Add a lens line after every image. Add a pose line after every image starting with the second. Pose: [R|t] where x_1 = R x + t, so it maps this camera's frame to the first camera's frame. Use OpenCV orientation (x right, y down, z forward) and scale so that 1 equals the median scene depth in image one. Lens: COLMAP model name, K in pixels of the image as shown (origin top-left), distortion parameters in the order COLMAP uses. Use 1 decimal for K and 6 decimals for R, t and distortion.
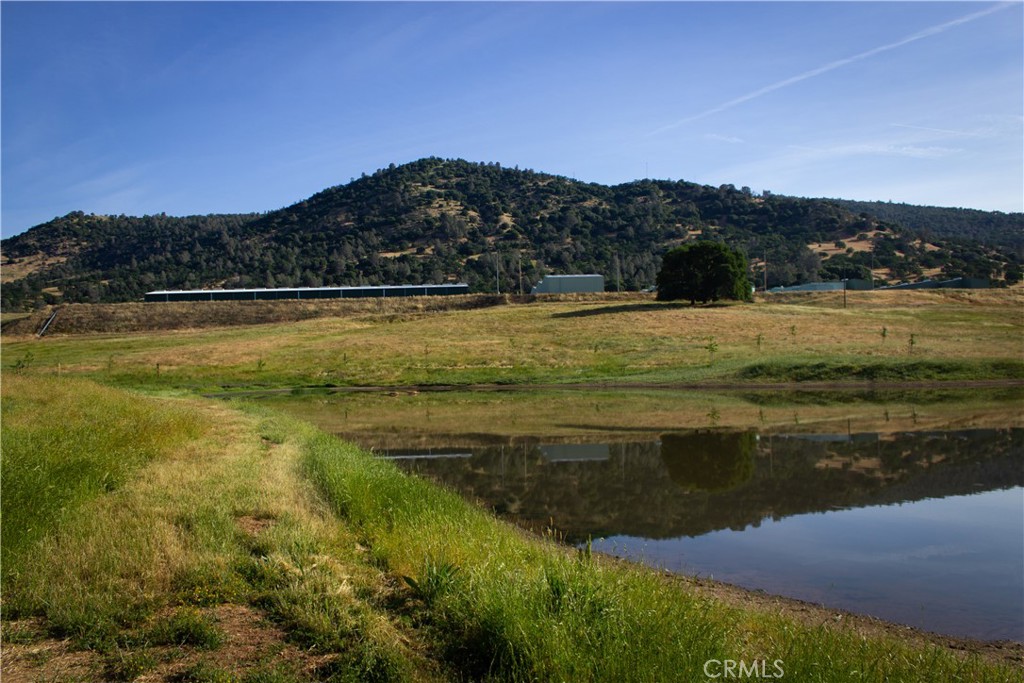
lens RADIAL K [[828.9, 0, 502.2], [0, 828.9, 343.6], [0, 0, 1]] dist [0.054699, -0.054794]
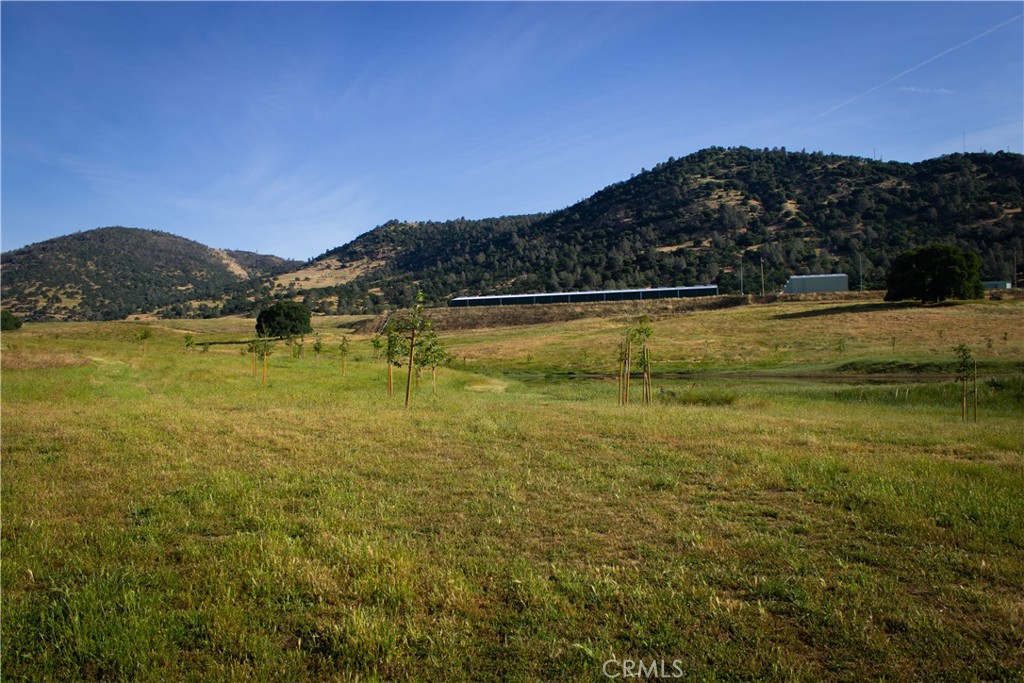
lens RADIAL K [[828.9, 0, 509.1], [0, 828.9, 344.7], [0, 0, 1]] dist [0.054699, -0.054794]
pose [[0.946237, 0.001904, -0.323469, 0.101379], [0.001952, 0.999931, 0.011596, -0.010866], [0.323468, -0.011604, 0.946168, -0.266217]]
